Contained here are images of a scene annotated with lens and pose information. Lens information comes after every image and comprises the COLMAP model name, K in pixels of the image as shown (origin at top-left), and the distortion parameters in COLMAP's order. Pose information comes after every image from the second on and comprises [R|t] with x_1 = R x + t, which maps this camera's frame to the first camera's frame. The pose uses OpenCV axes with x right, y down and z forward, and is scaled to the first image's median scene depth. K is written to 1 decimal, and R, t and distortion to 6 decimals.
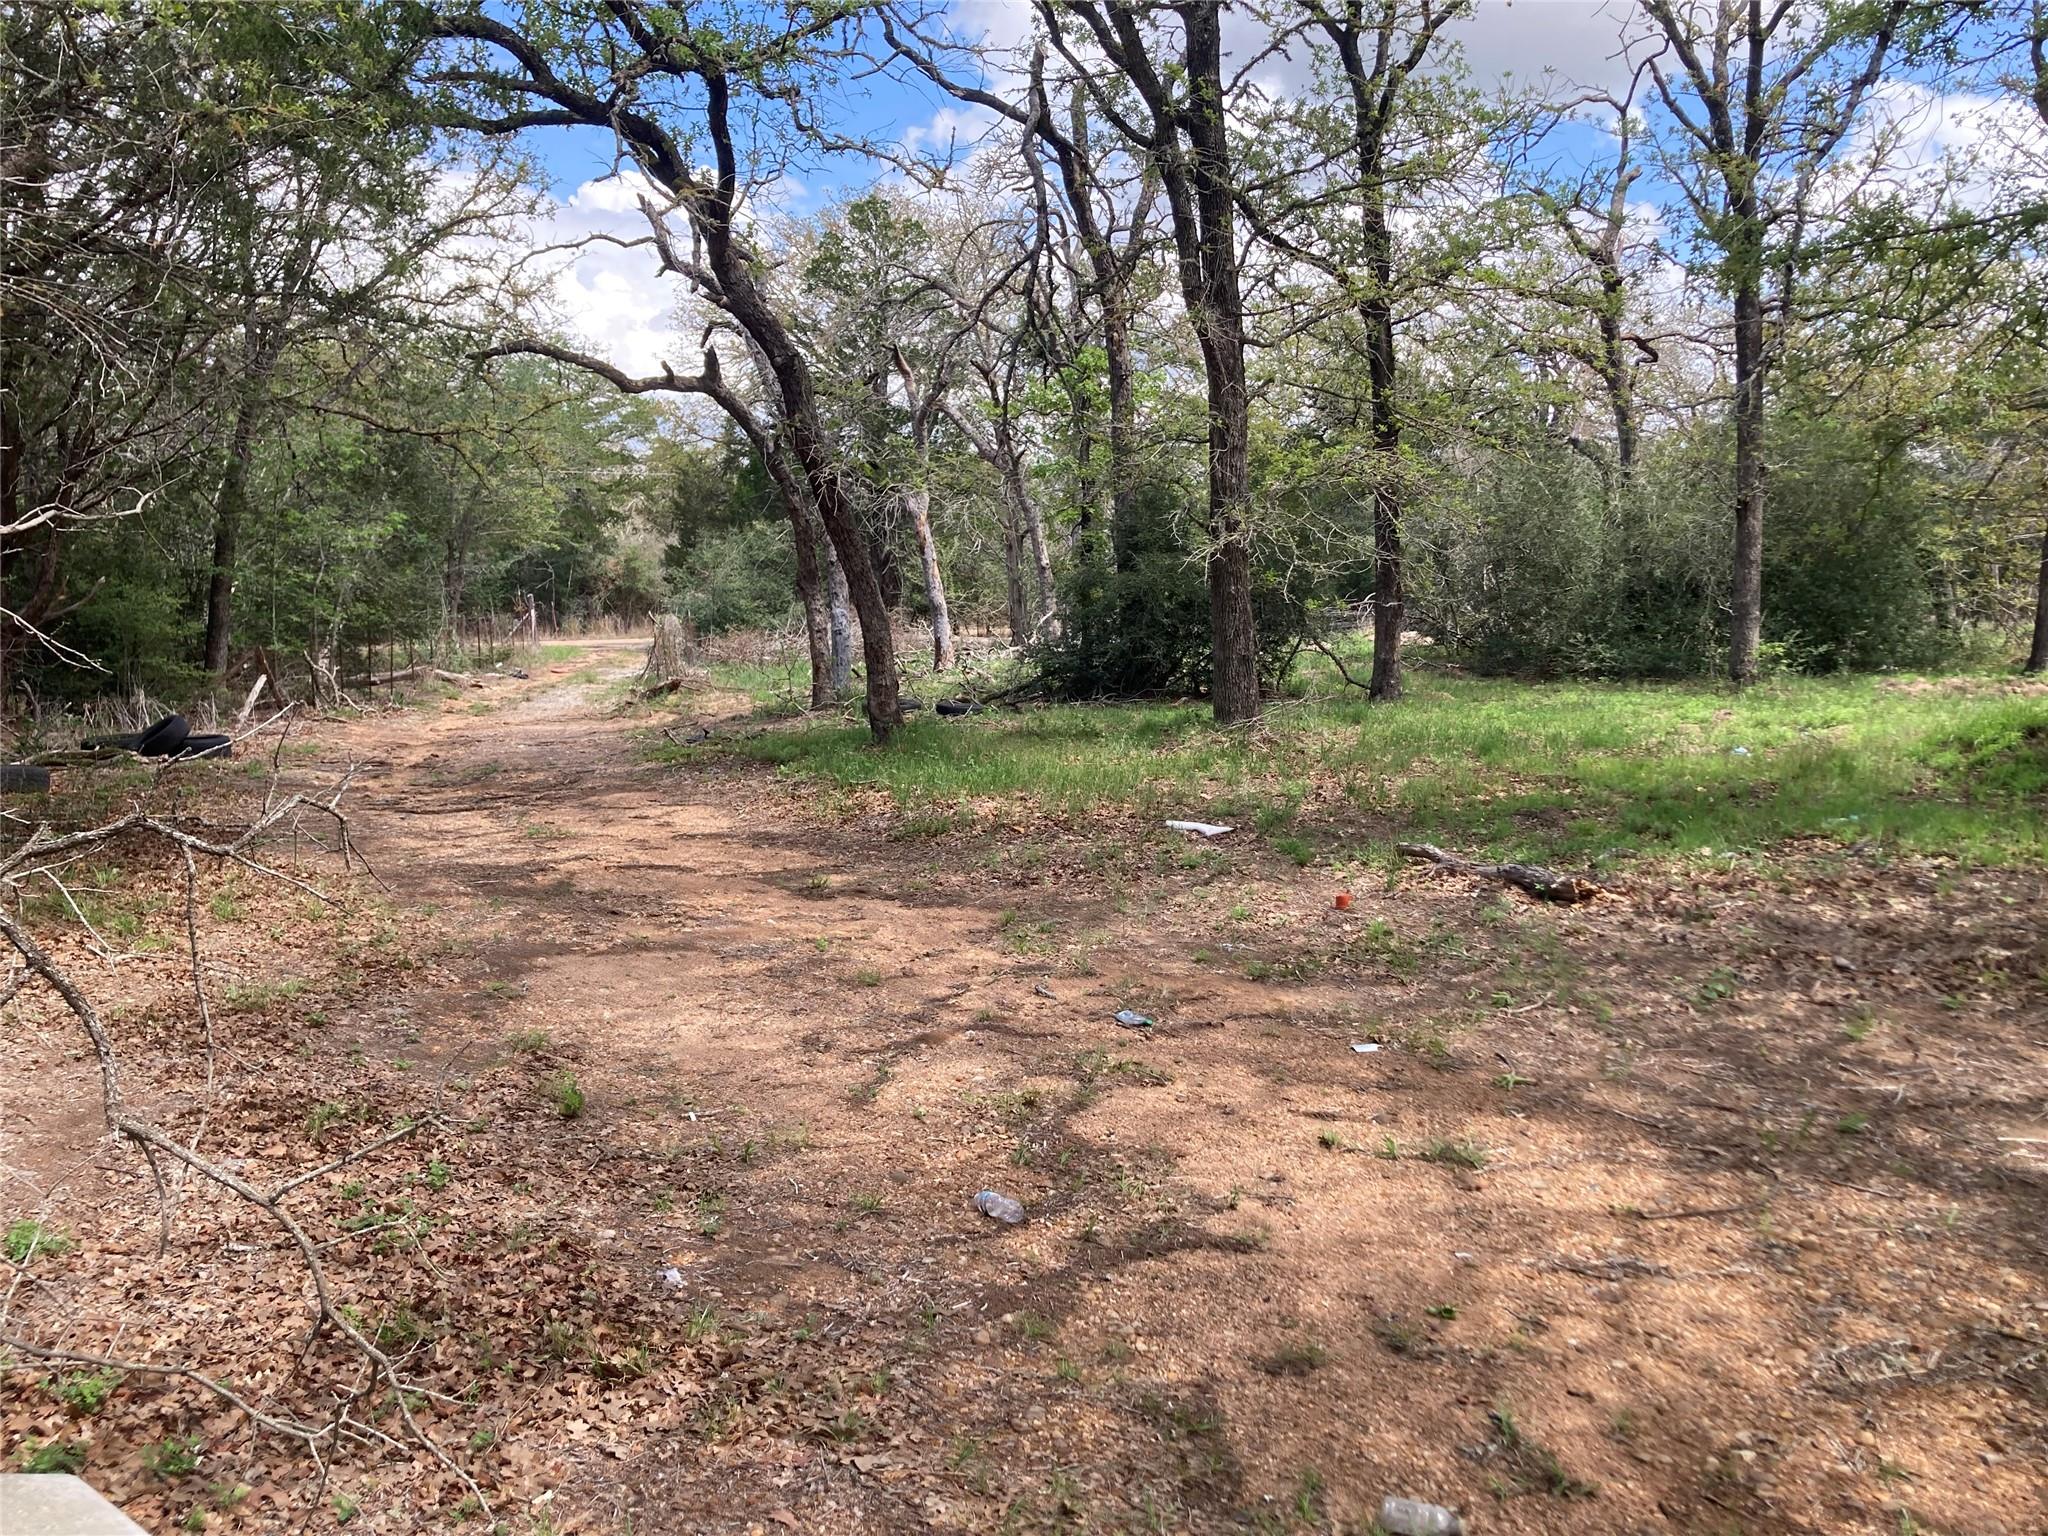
lens RADIAL K [[1647.0, 0, 1028.1], [0, 1647.0, 766.9], [0, 0, 1]] dist [0.068299, -0.002756]
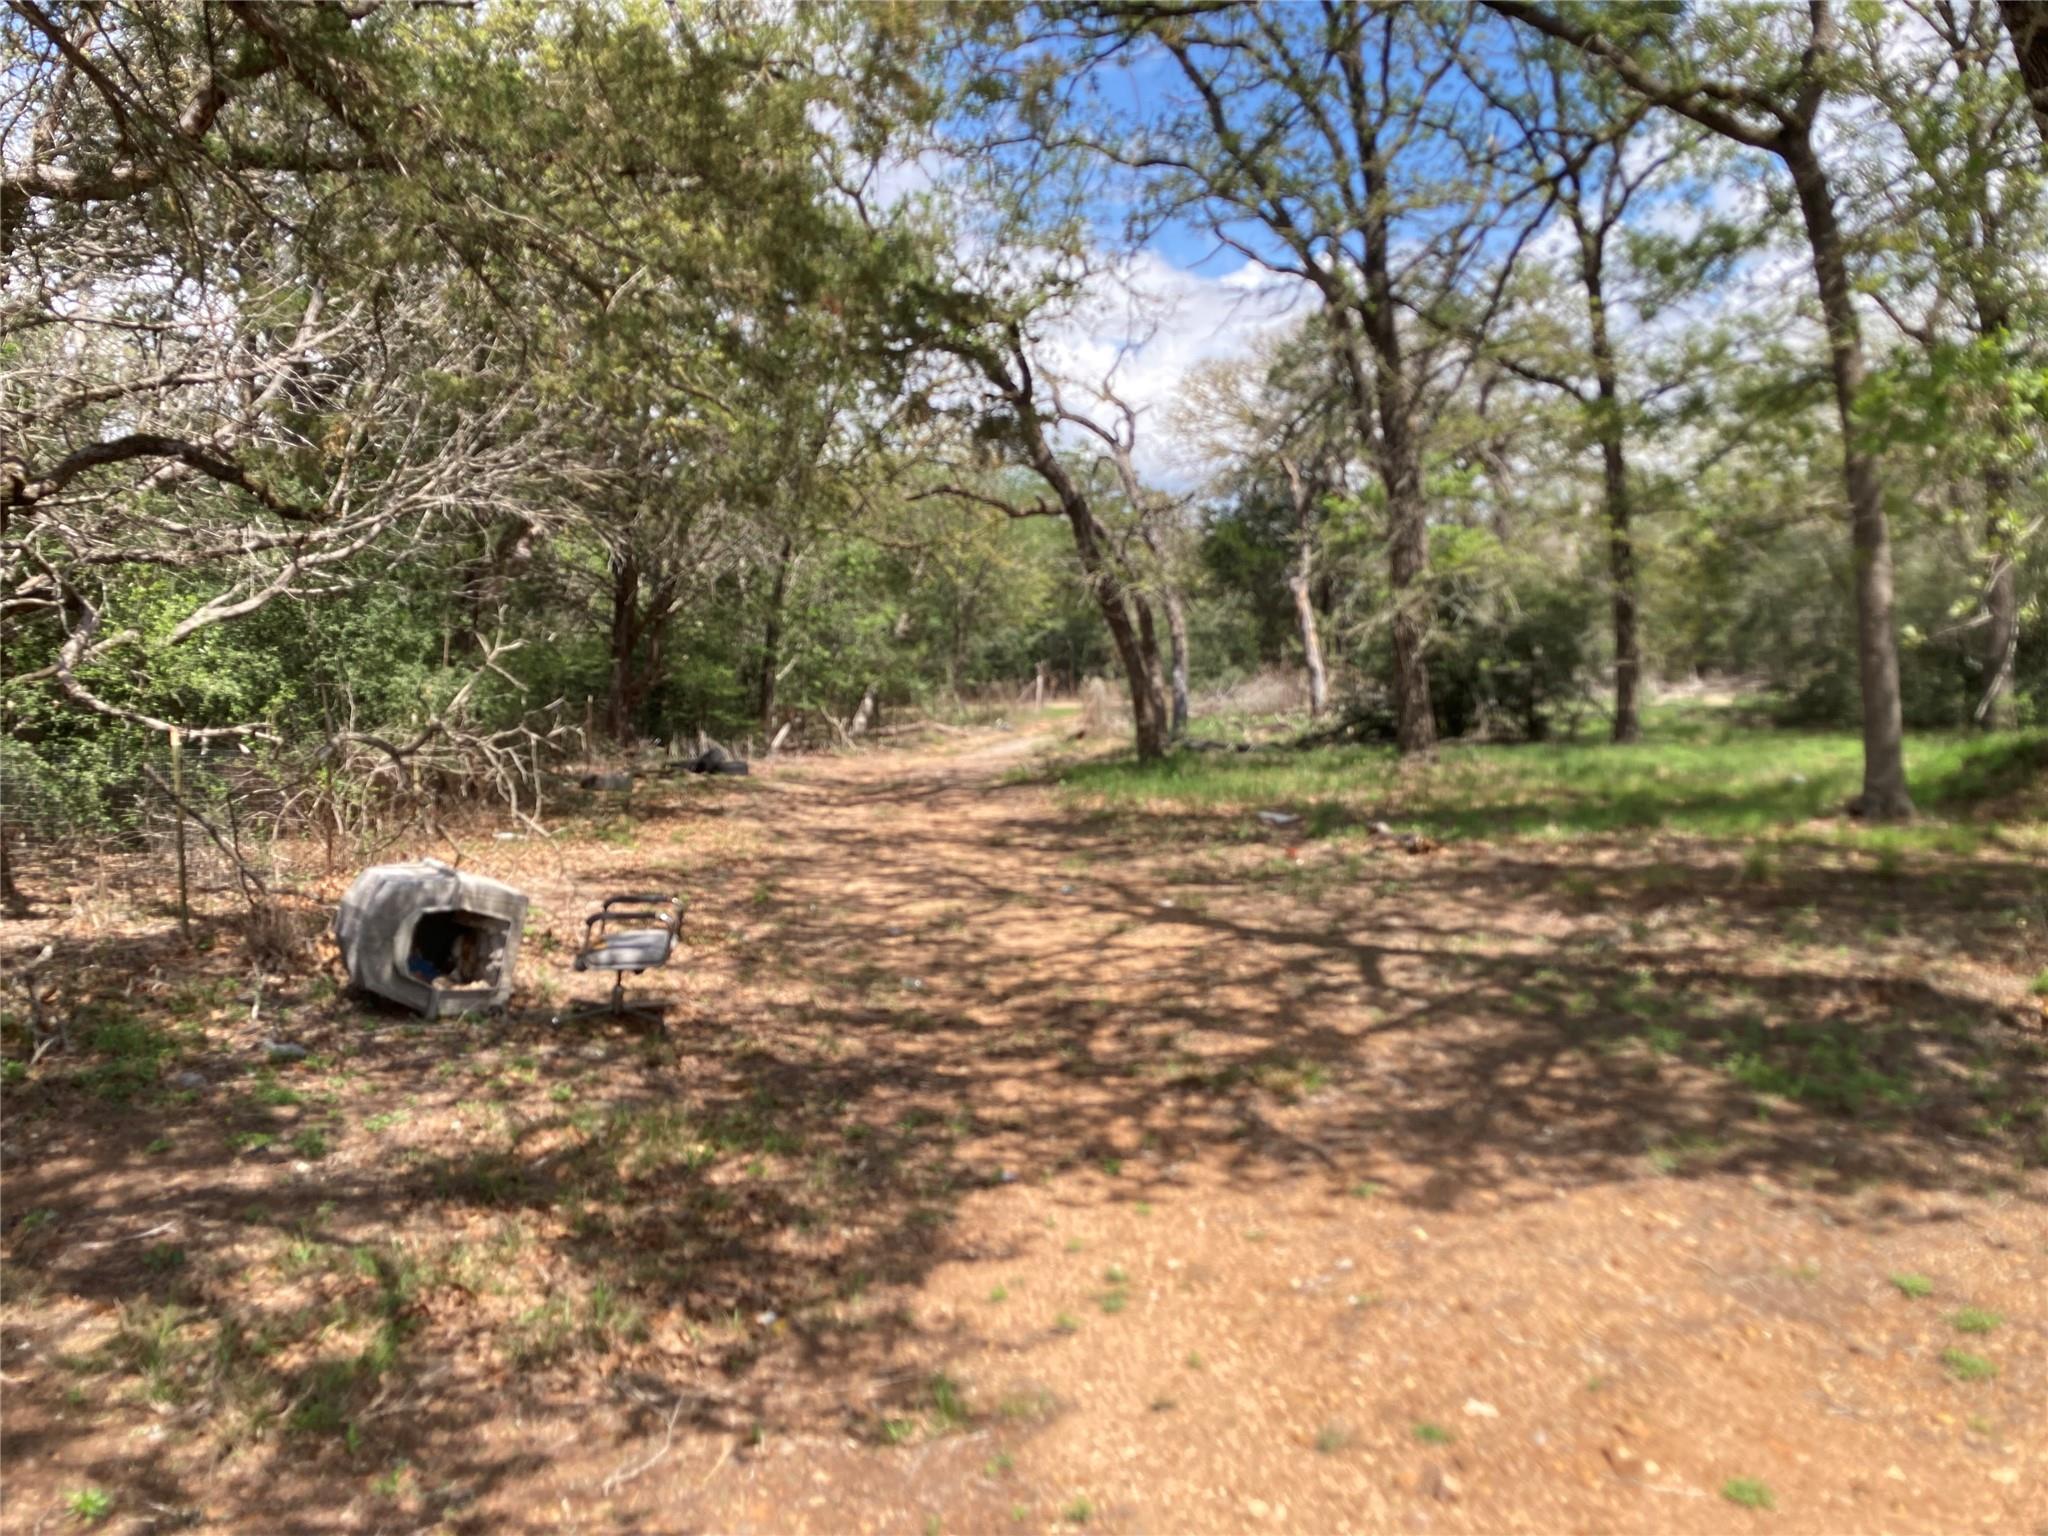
lens RADIAL K [[1647.0, 0, 1022.6], [0, 1647.0, 769.2], [0, 0, 1]] dist [0.068299, -0.002756]
pose [[0.942444, 0.004110, -0.334338, 0.161540], [-0.016550, 0.999272, -0.034368, 0.021645], [0.333953, 0.037923, 0.941827, -0.206035]]
